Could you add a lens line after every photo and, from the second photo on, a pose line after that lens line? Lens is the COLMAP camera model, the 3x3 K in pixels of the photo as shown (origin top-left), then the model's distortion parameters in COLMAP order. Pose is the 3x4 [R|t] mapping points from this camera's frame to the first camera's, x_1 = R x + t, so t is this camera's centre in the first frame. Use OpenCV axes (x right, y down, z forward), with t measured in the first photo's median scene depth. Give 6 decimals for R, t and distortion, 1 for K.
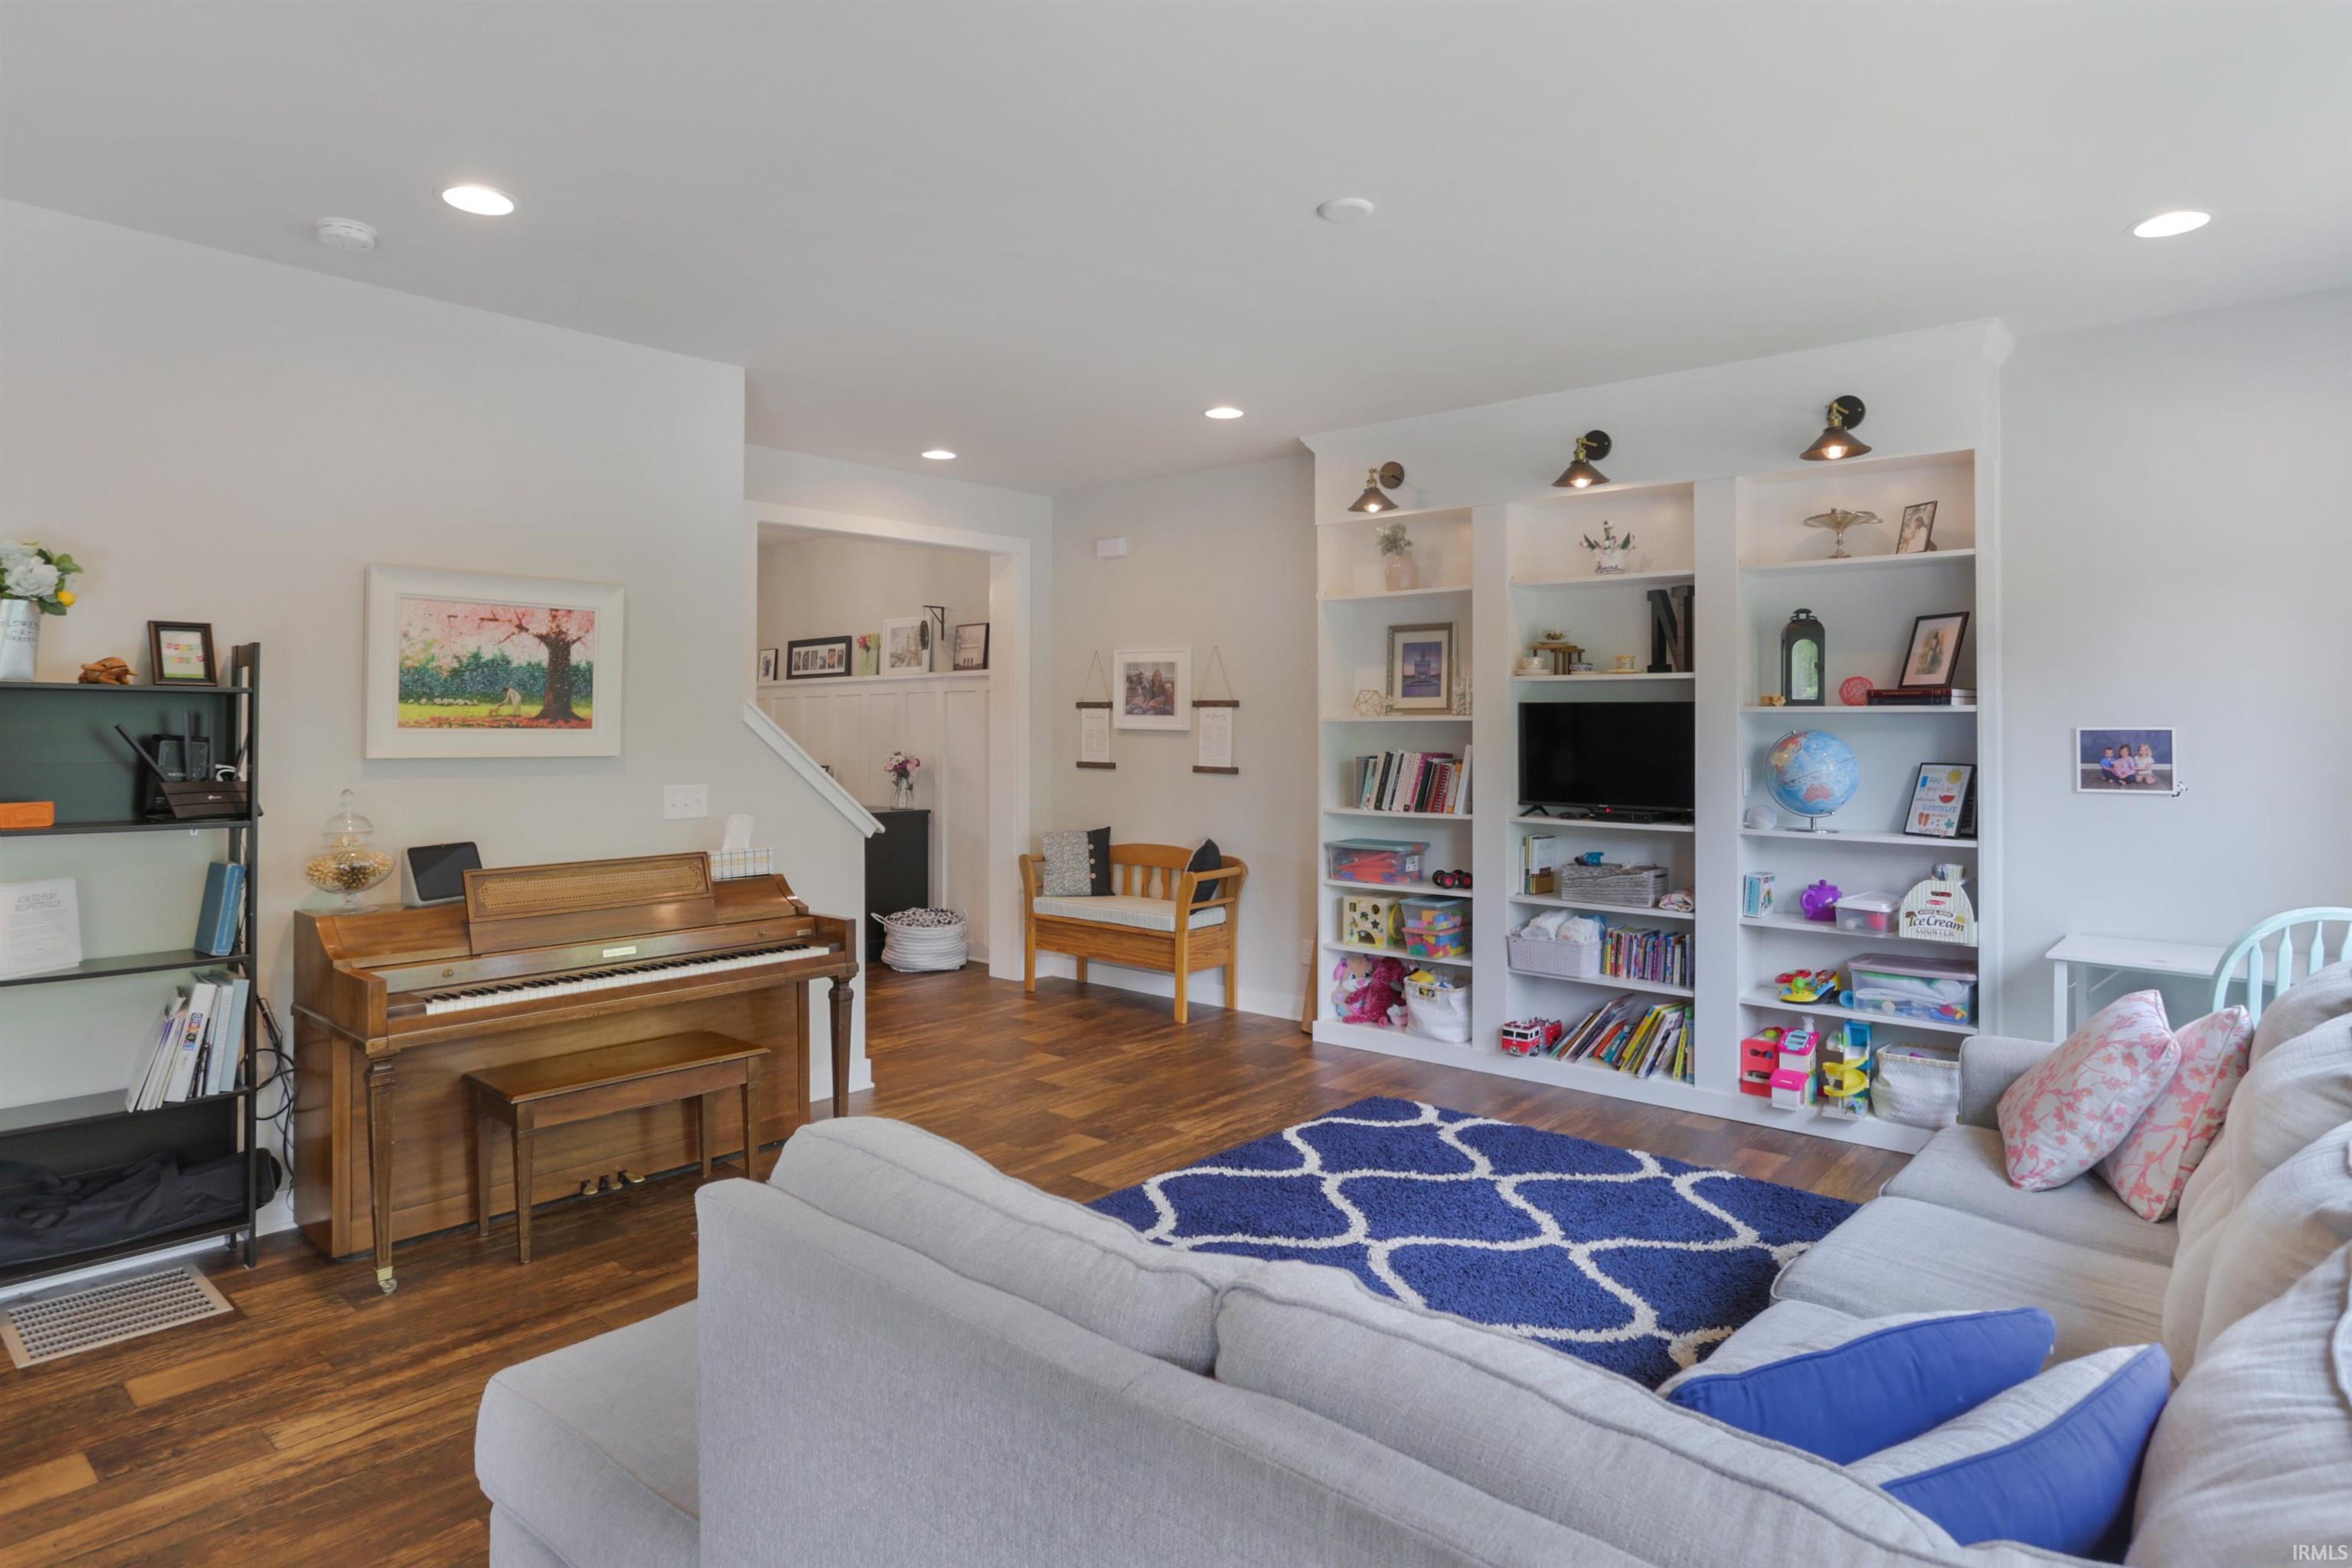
lens RADIAL K [[1309.6, 0, 1161.8], [0, 1309.6, 711.0], [0, 0, 1]] dist [-0.025214, 0.000505]
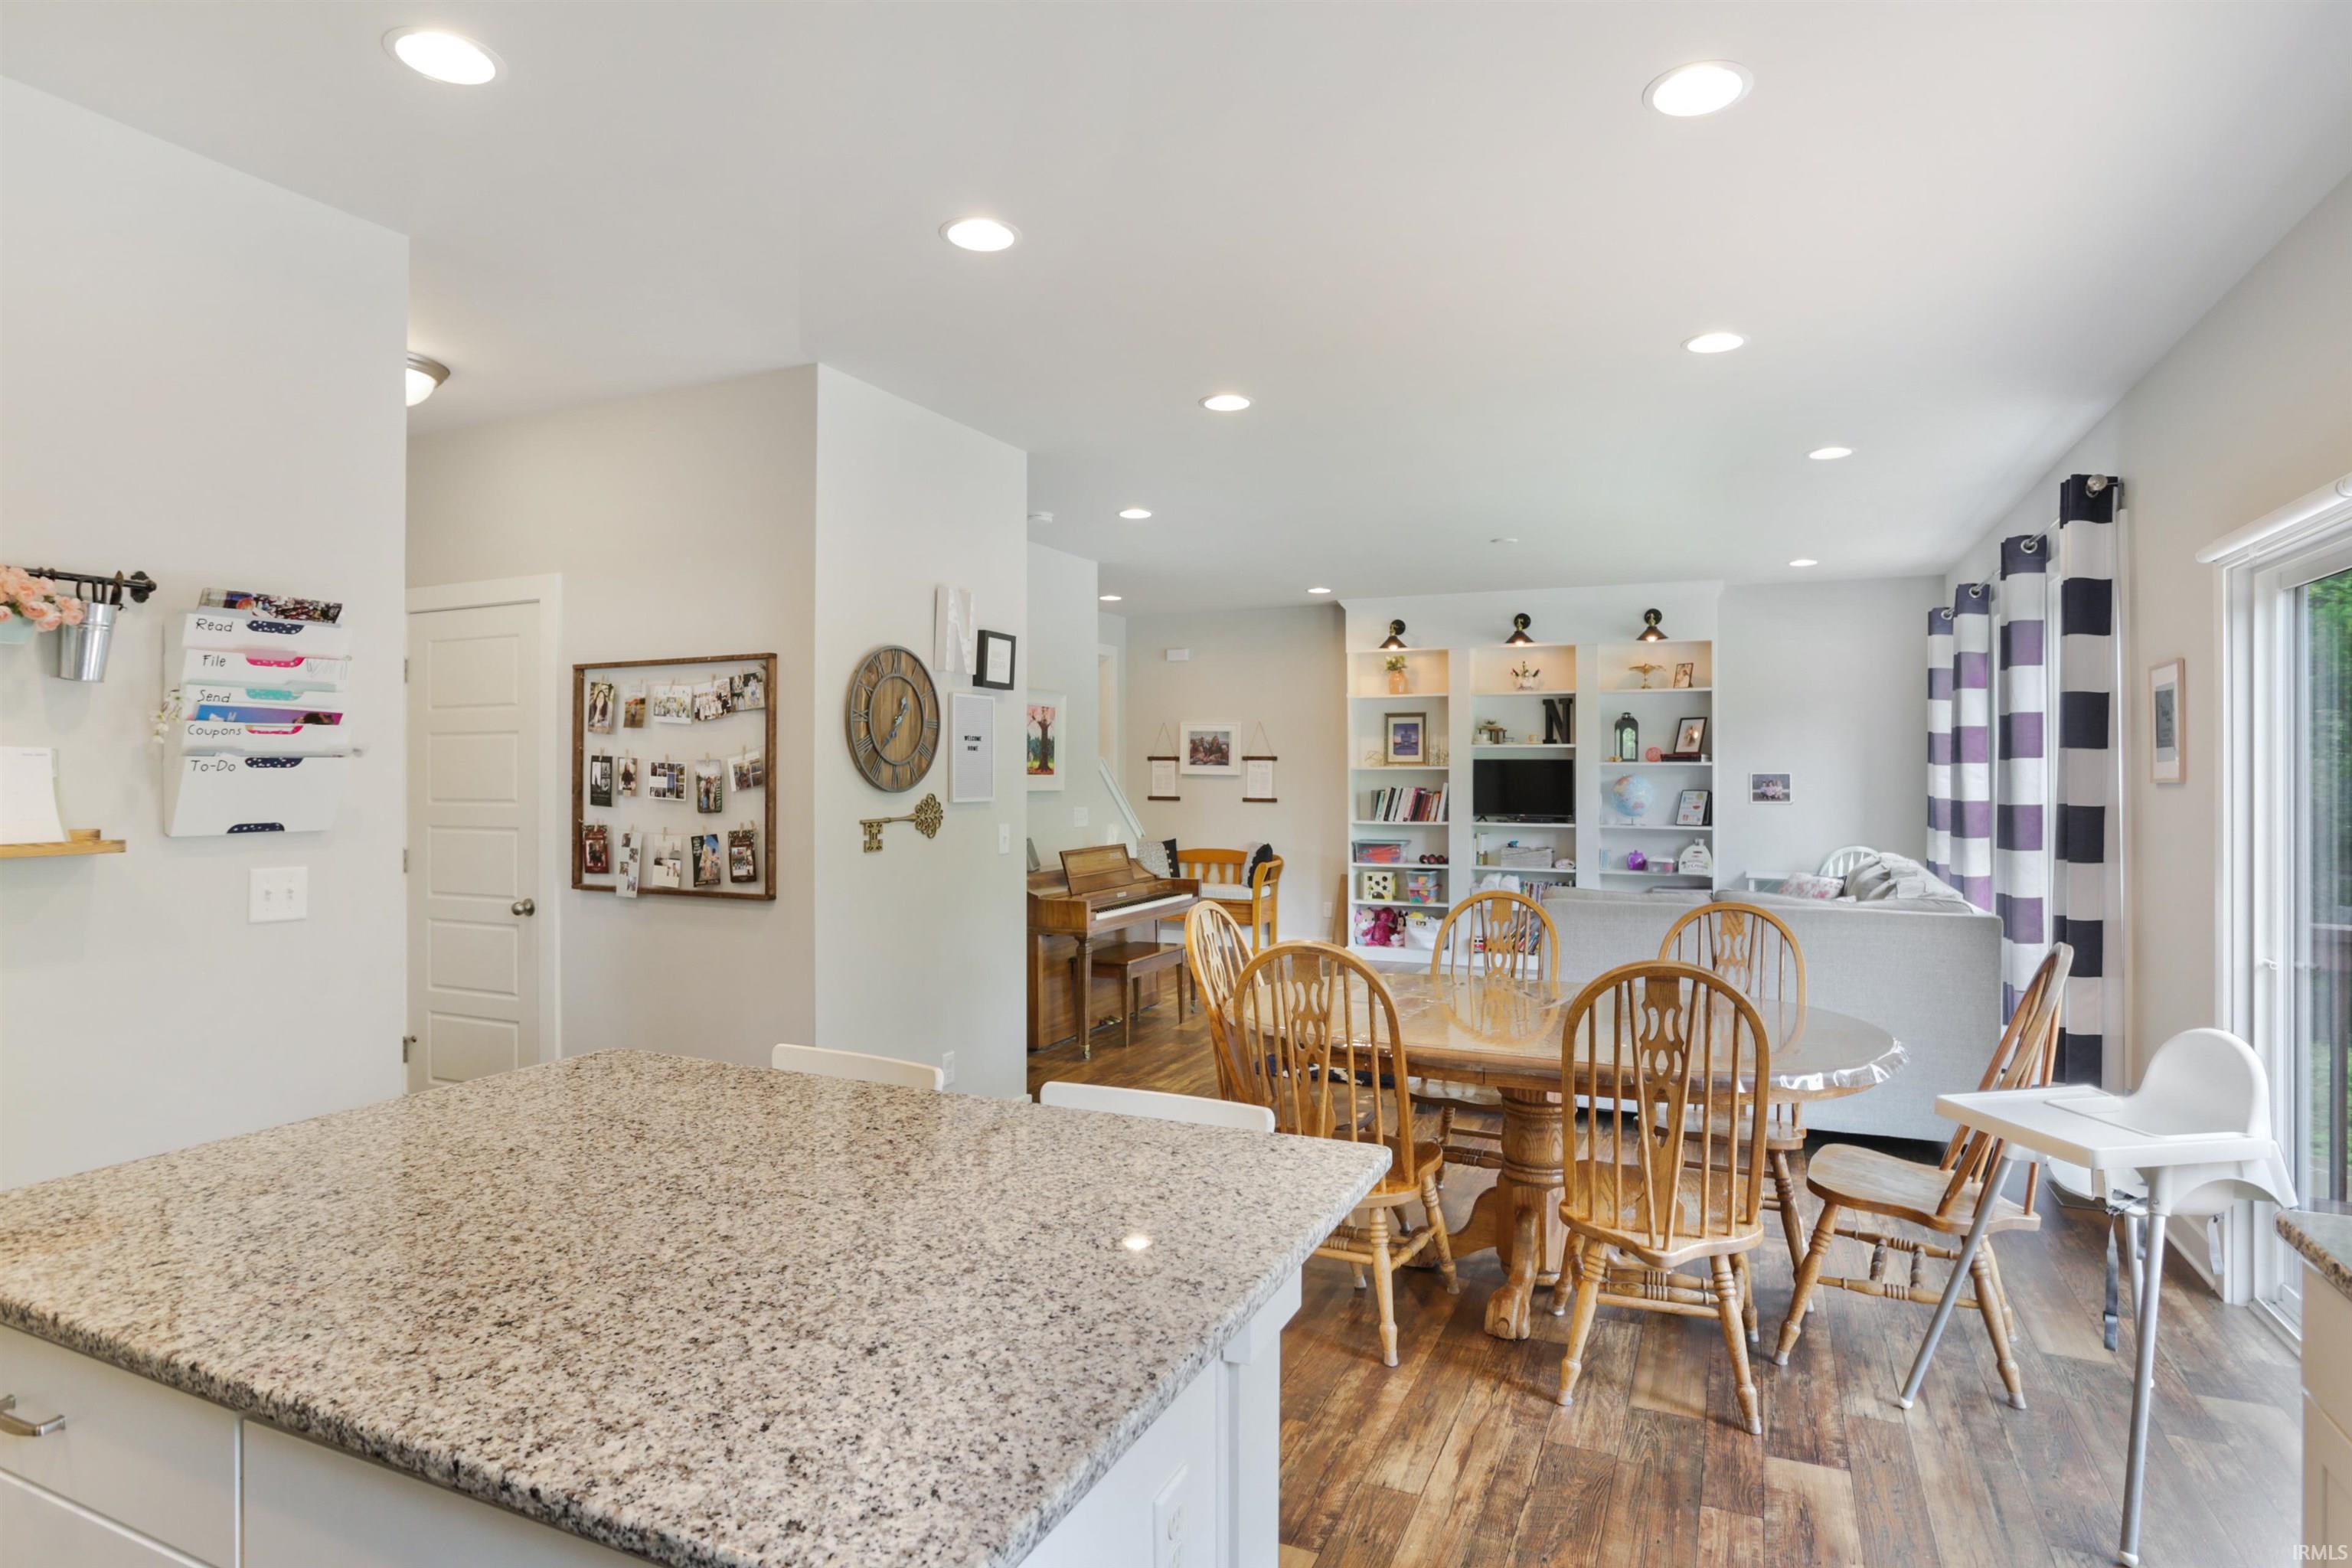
lens RADIAL K [[1275.4, 0, 1176.2], [0, 1275.4, 766.9], [0, 0, 1]] dist [-0.063843, 0.037433]
pose [[0.955246, -0.000568, 0.295812, -0.666999], [-0.001900, 0.999966, 0.008055, -0.009532], [-0.295806, -0.008256, 0.955212, -0.578794]]
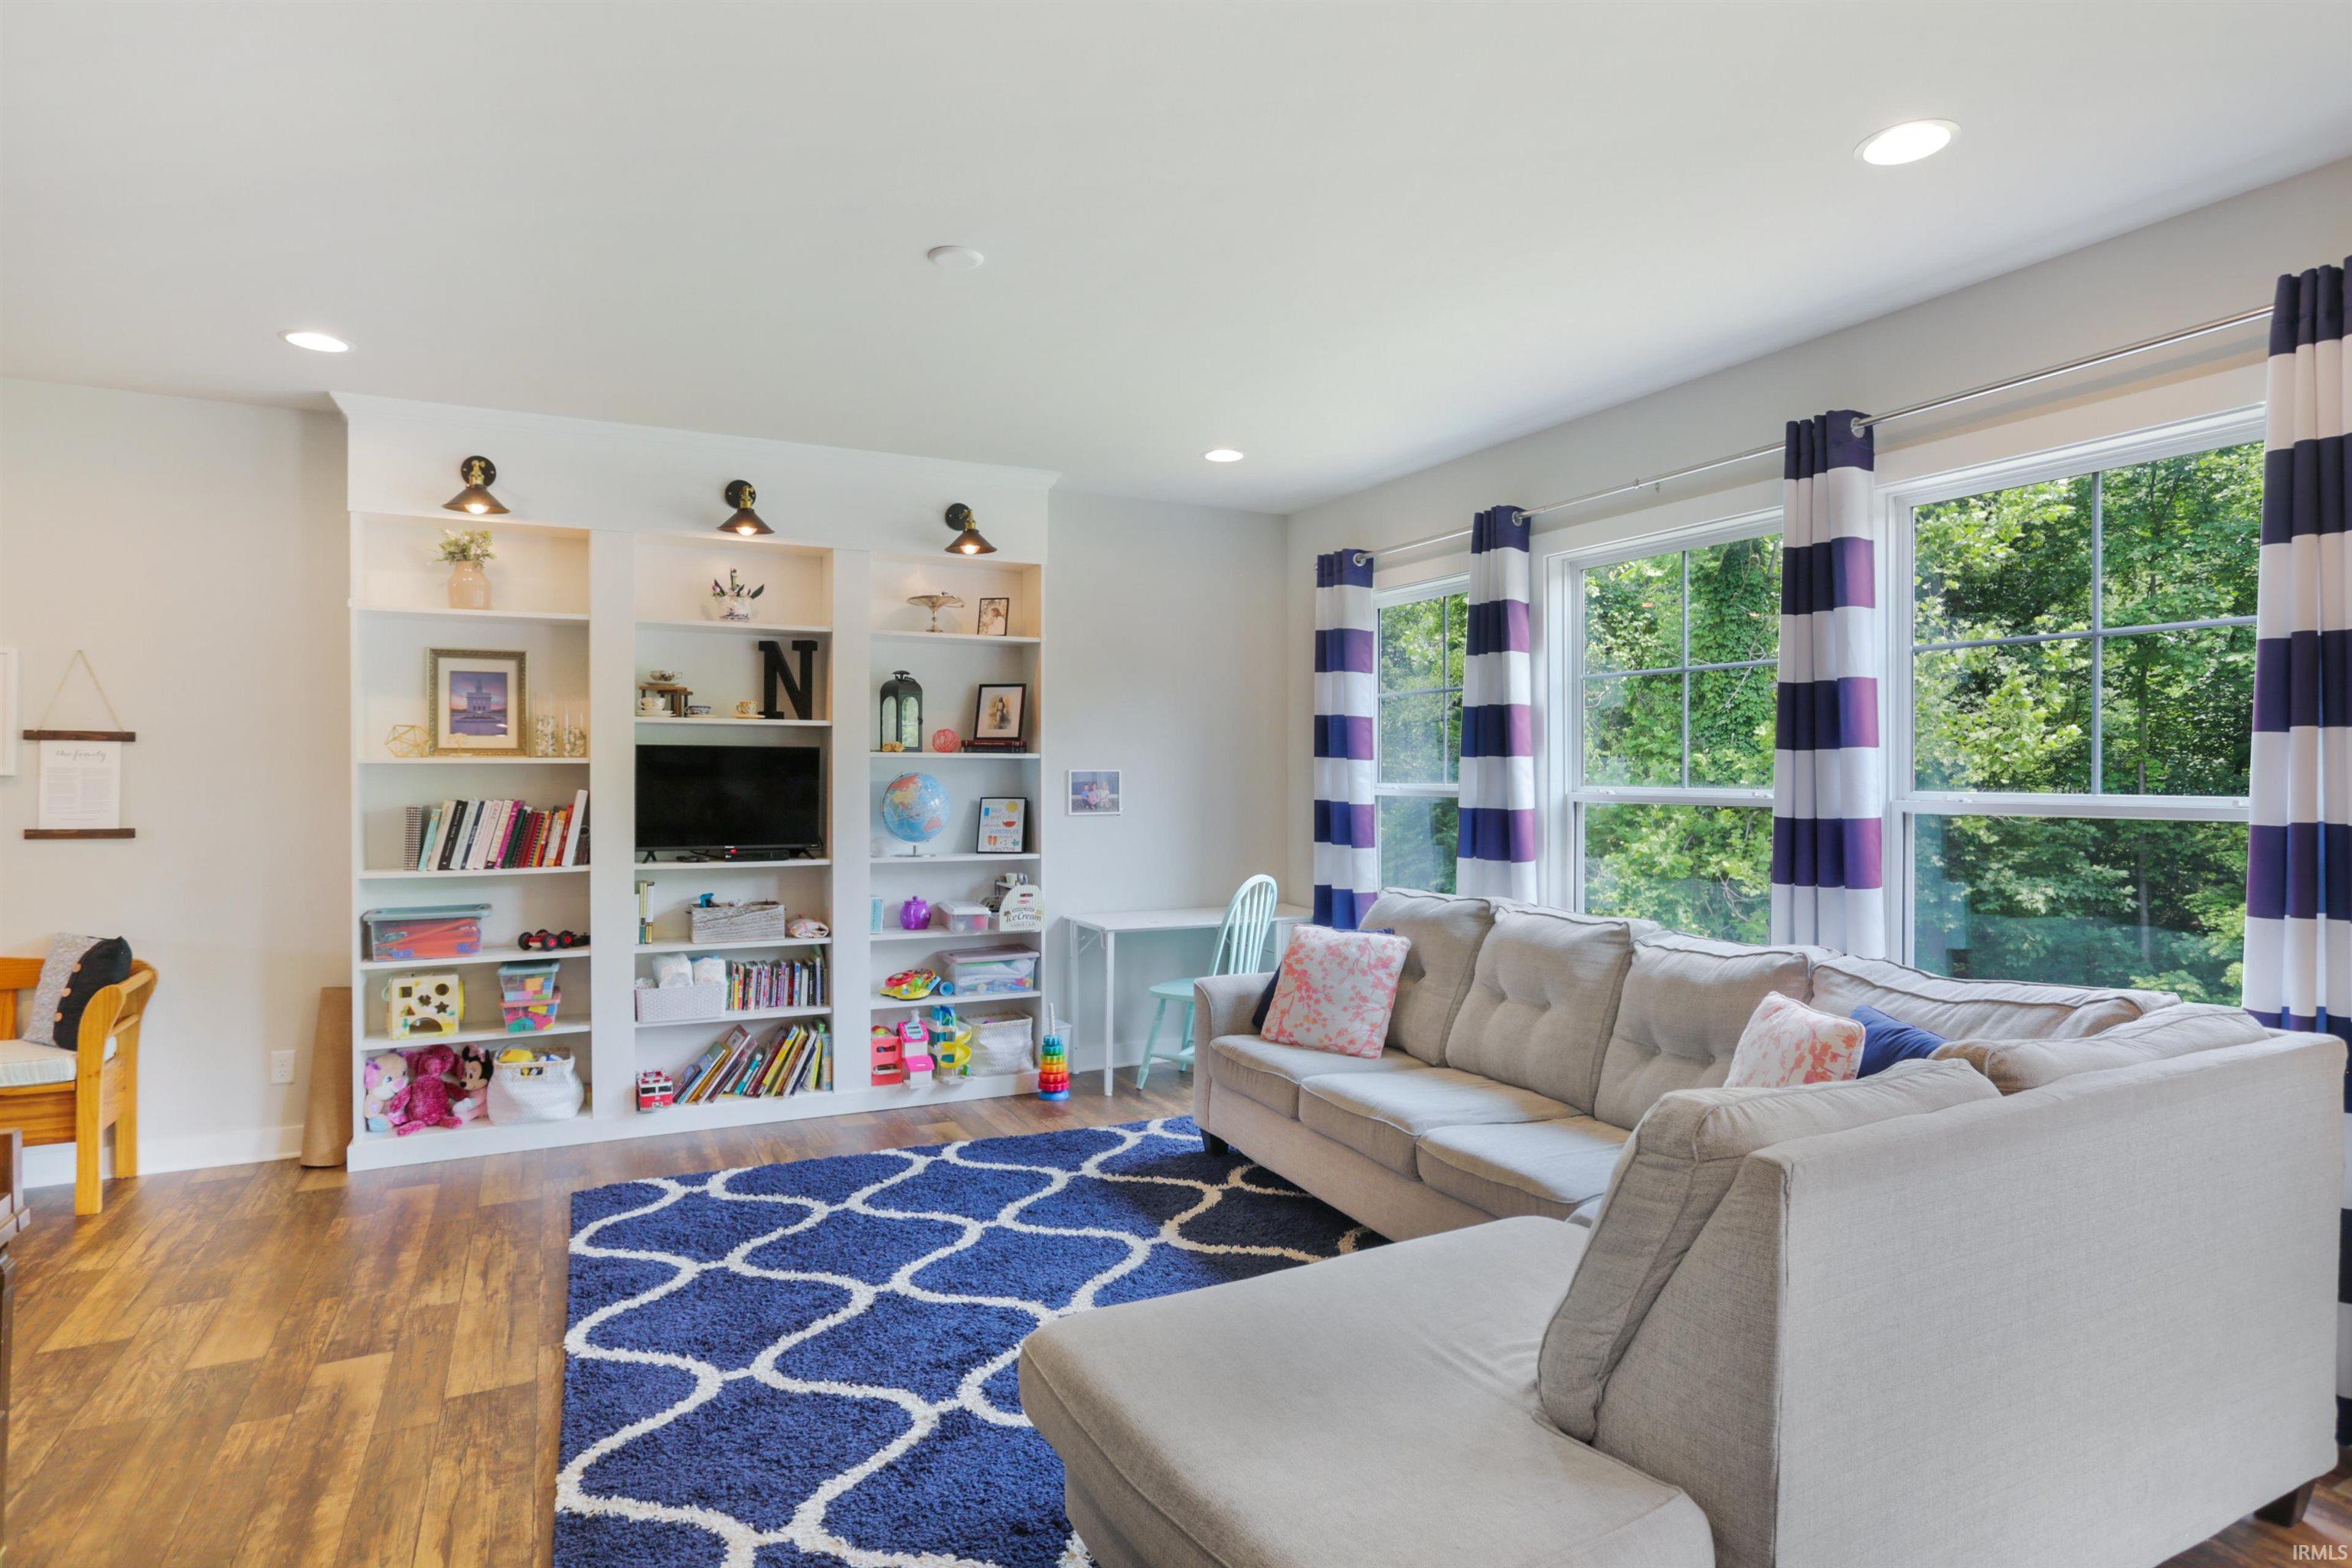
lens RADIAL K [[1283.2, 0, 1127.7], [0, 1283.2, 776.7], [0, 0, 1]] dist [-0.002141, 0.020379]
pose [[0.394380, -0.004537, 0.918936, -0.465918], [-0.009769, 0.999911, 0.009130, 0.005451], [-0.918895, -0.012578, 0.394301, 0.315520]]
